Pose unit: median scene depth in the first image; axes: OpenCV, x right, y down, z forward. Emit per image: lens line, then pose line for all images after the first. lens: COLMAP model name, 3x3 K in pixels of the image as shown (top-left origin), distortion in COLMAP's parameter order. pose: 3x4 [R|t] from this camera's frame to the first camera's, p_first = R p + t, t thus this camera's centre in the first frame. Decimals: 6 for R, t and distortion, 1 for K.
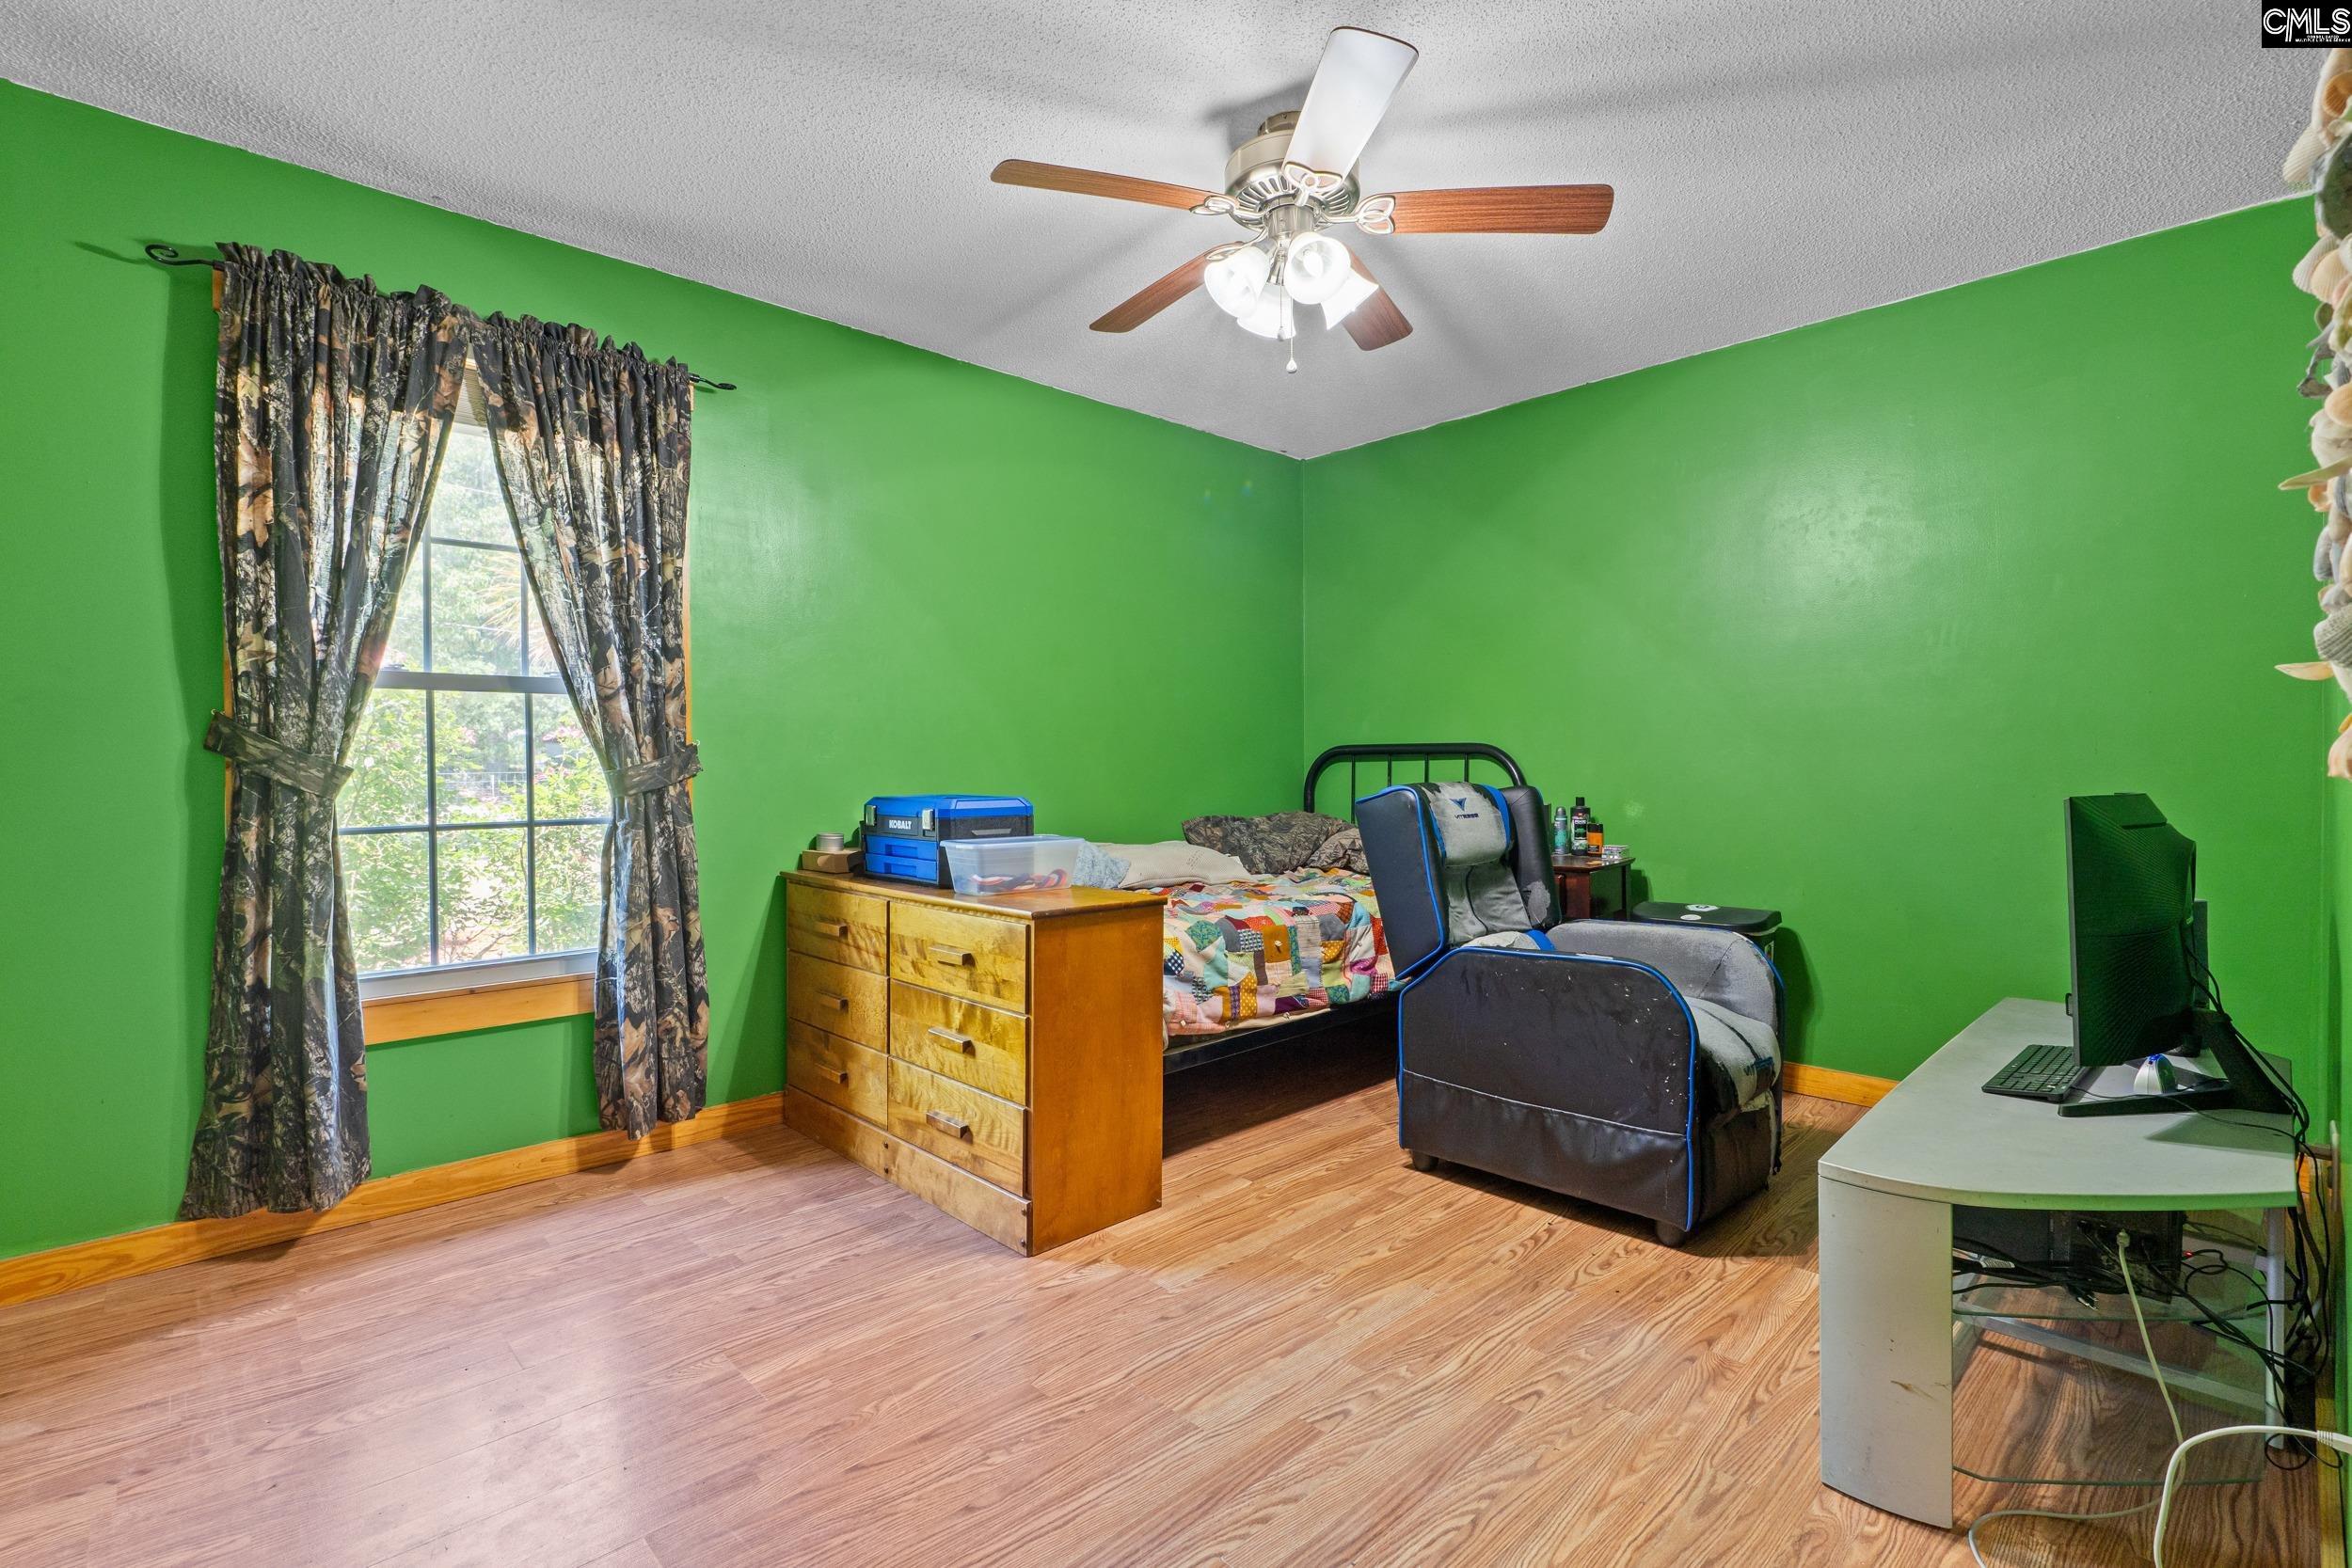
lens RADIAL K [[1078.0, 0, 1177.1], [0, 1078.0, 775.3], [0, 0, 1]] dist [-0.021506, 0.000076]
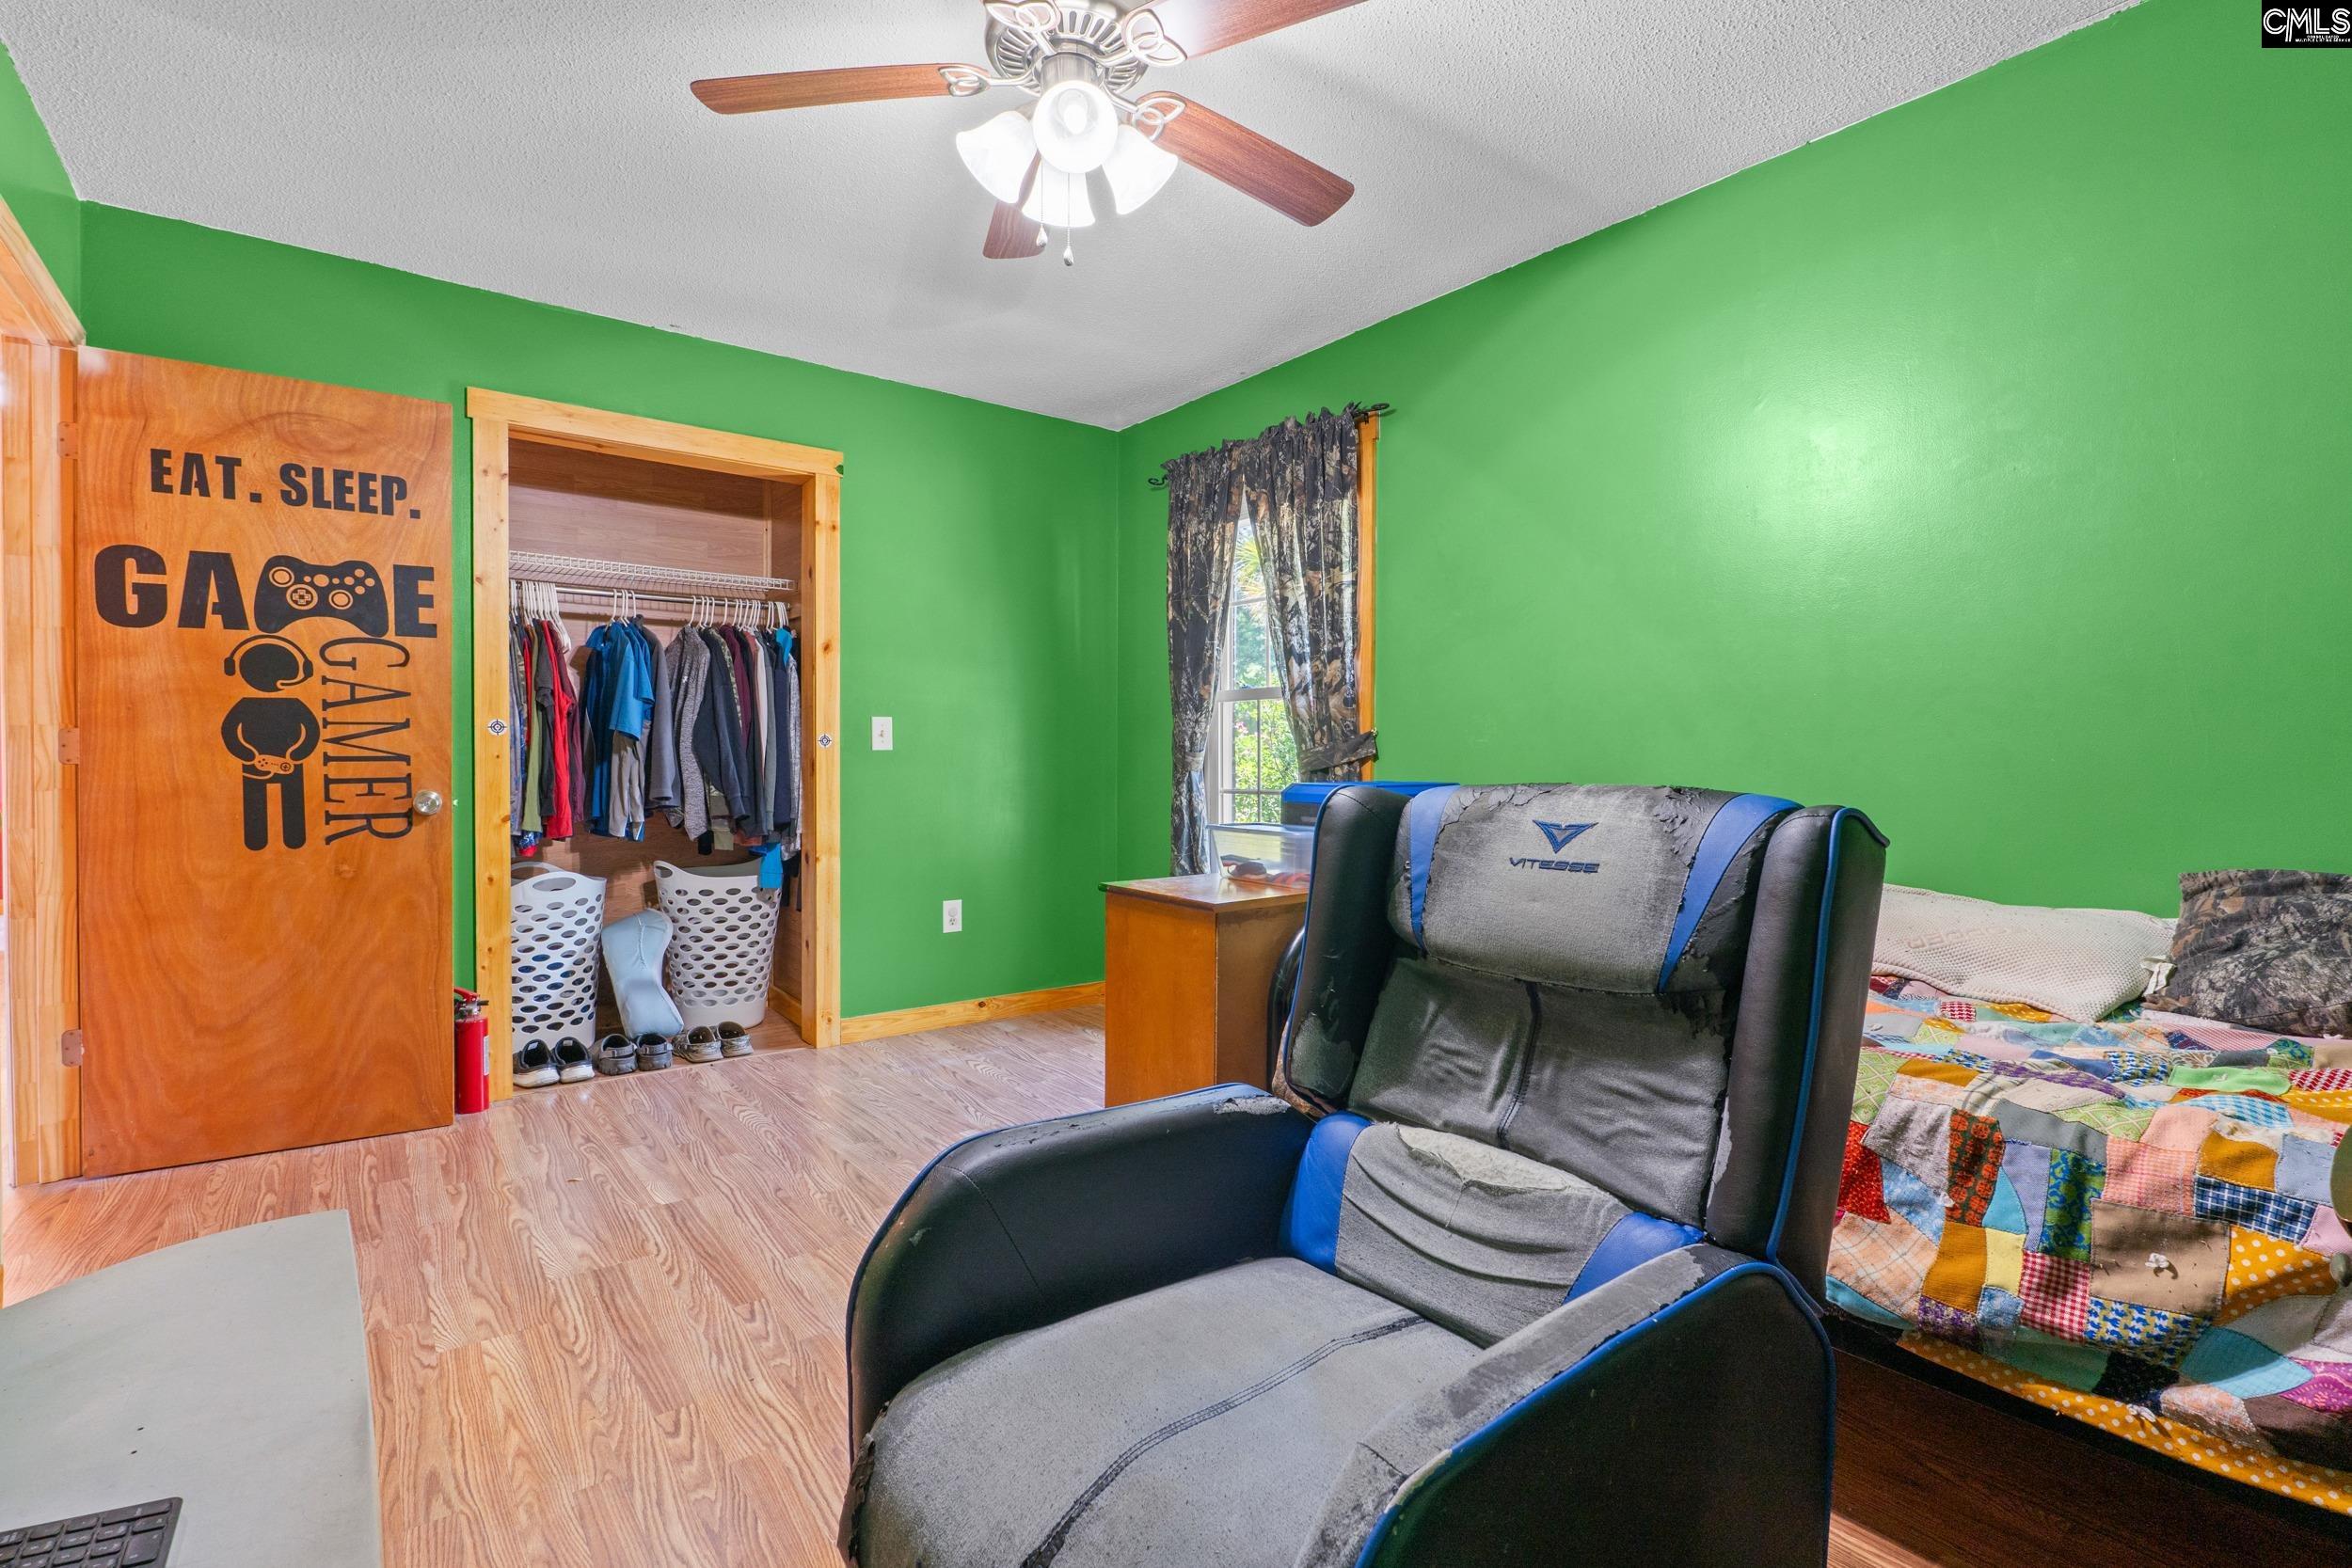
lens RADIAL K [[1078.0, 0, 1177.1], [0, 1078.0, 775.3], [0, 0, 1]] dist [-0.021506, 0.000076]
pose [[-0.108921, 0.023447, -0.993774, 0.849451], [-0.009851, 0.999647, 0.024665, -0.009534], [0.994002, 0.012476, -0.108652, 1.089769]]
